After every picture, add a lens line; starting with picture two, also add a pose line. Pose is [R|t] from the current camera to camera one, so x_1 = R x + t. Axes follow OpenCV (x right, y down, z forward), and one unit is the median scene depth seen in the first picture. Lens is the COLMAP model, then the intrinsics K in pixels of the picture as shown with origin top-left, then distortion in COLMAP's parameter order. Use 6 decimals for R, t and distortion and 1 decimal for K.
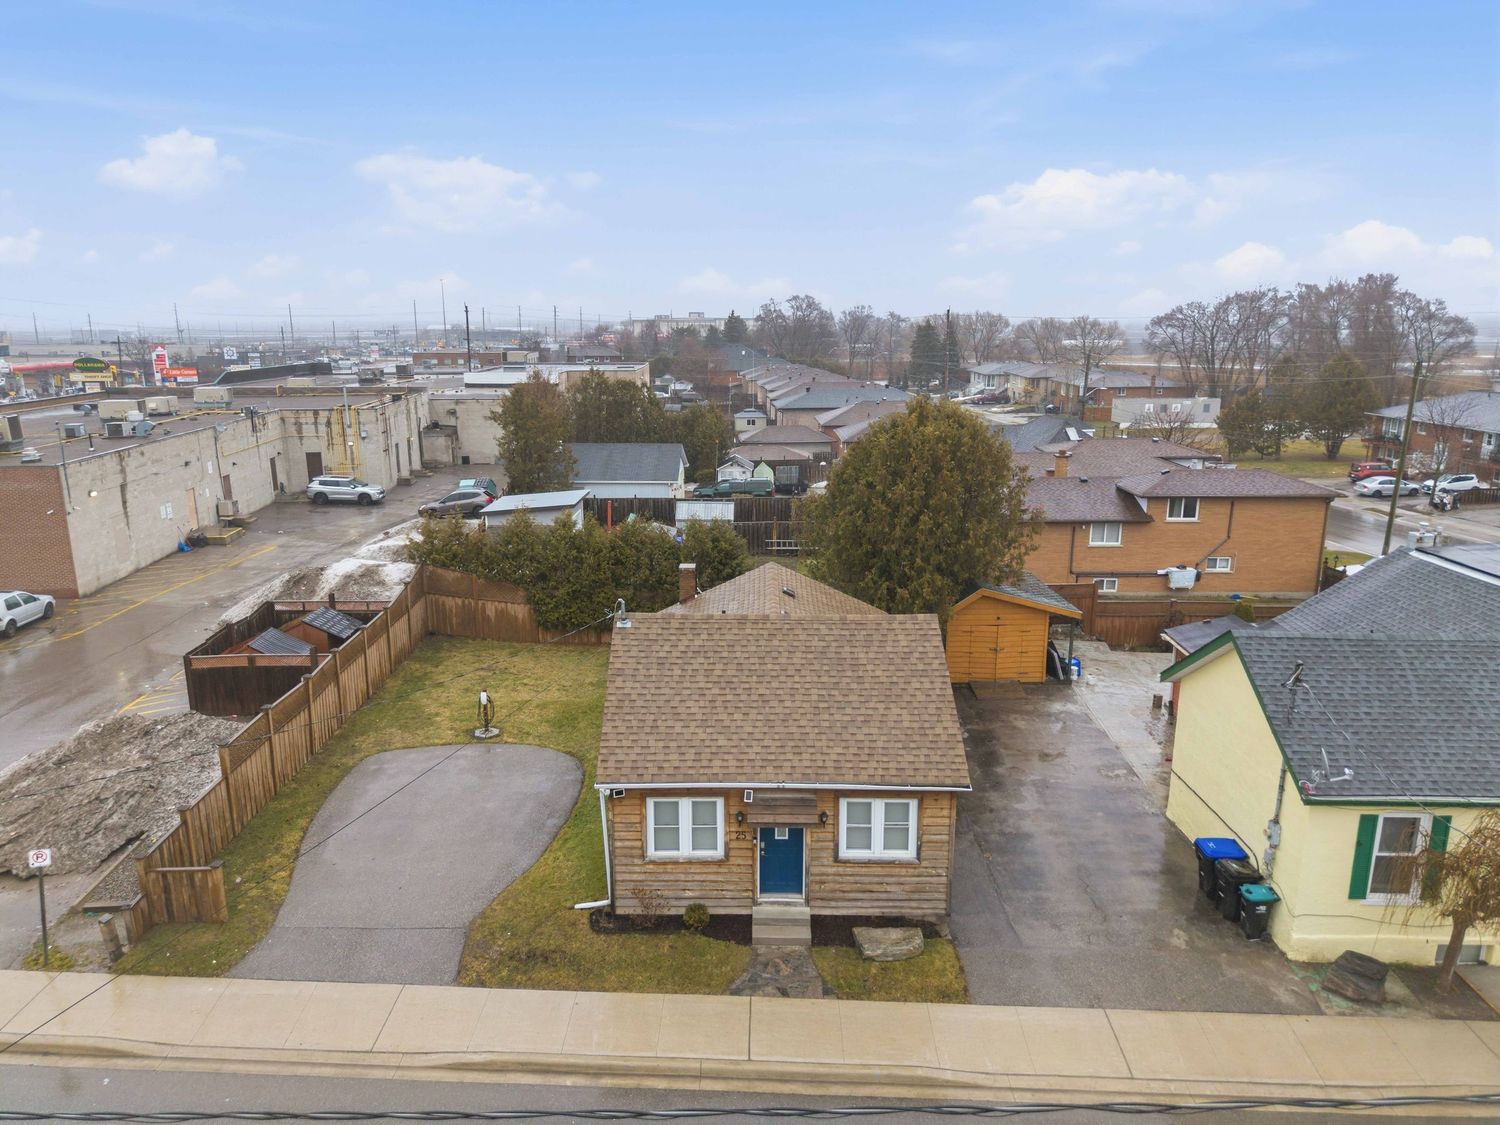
lens RADIAL K [[1015.6, 0, 727.8], [0, 1015.6, 558.7], [0, 0, 1]] dist [0.003949, -0.001176]
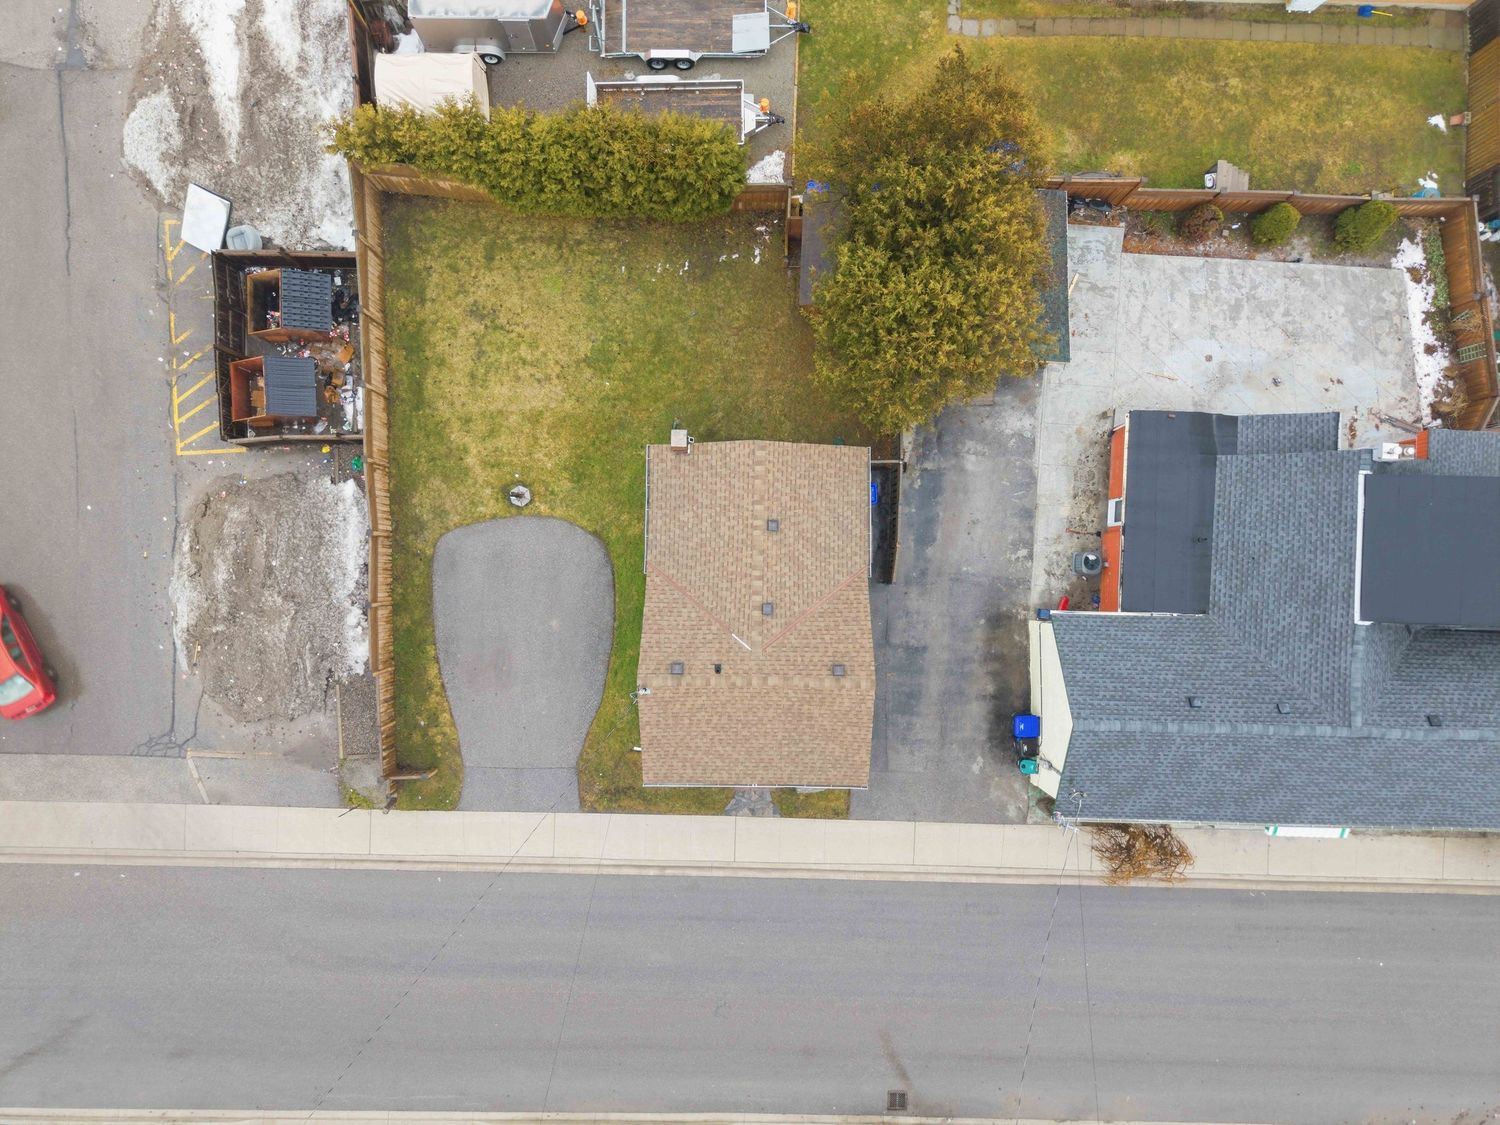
lens RADIAL K [[1021.8, 0, 744.3], [0, 1021.8, 565.2], [0, 0, 1]] dist [0.055698, -0.078920]
pose [[0.999910, -0.008320, 0.010492, 0.019710], [-0.008496, 0.211395, 0.977364, -1.438802], [-0.010349, -0.977365, 0.211305, 0.956458]]
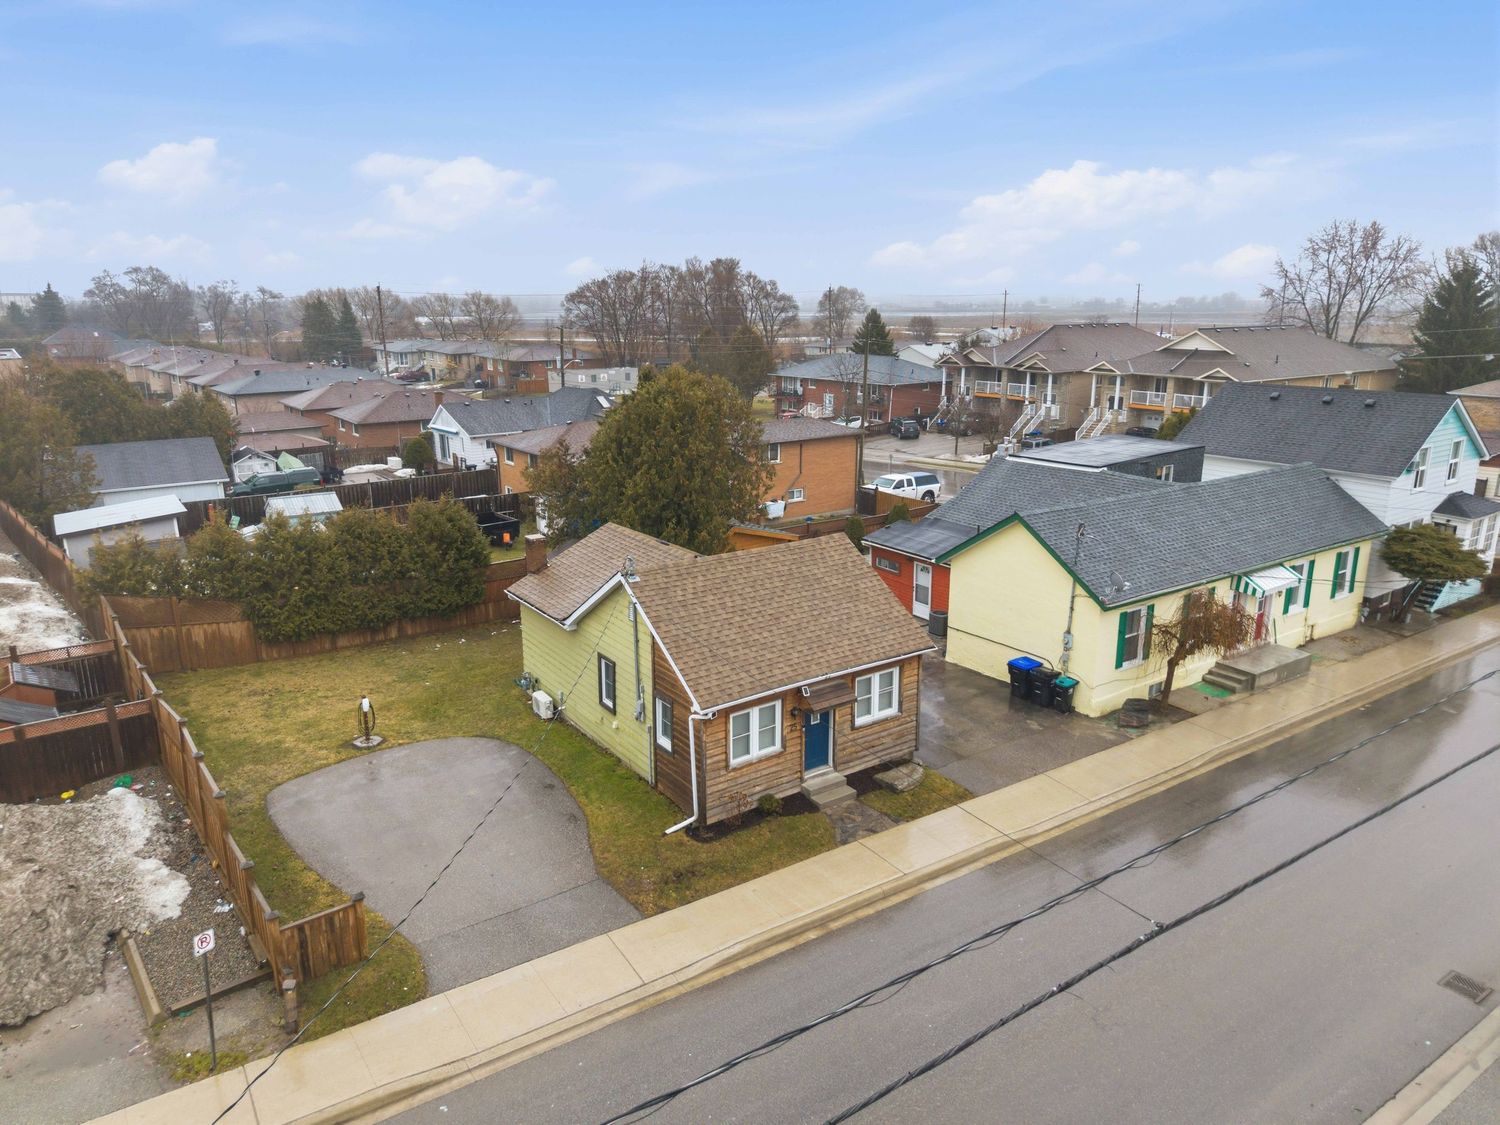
lens RADIAL K [[1021.8, 0, 744.3], [0, 1021.8, 565.2], [0, 0, 1]] dist [0.055698, -0.078920]
pose [[0.802097, -0.150636, 0.577884, -0.696976], [0.136295, 0.988301, 0.068442, -0.009303], [-0.581433, 0.023865, 0.813244, 0.039229]]
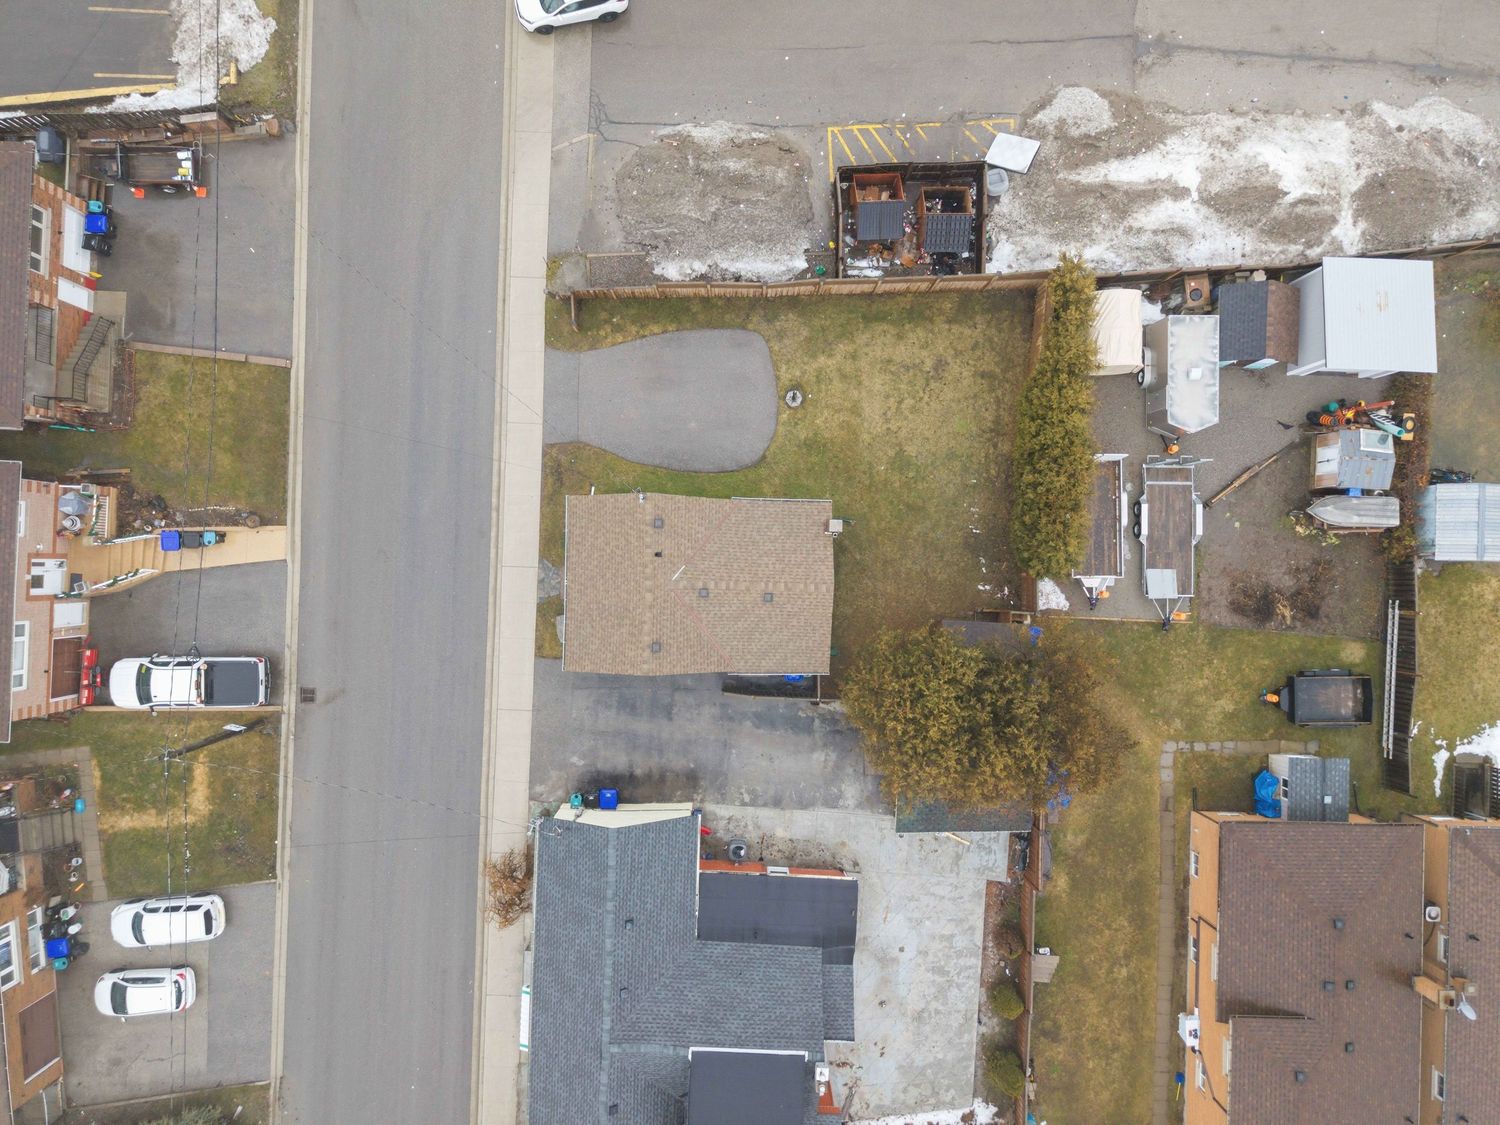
lens RADIAL K [[1021.8, 0, 744.3], [0, 1021.8, 565.2], [0, 0, 1]] dist [0.055698, -0.078920]
pose [[0.001891, 0.999998, -0.001074, 0.017881], [-0.215835, 0.001457, 0.976429, -1.881254], [0.976428, -0.001615, 0.215837, 0.864205]]
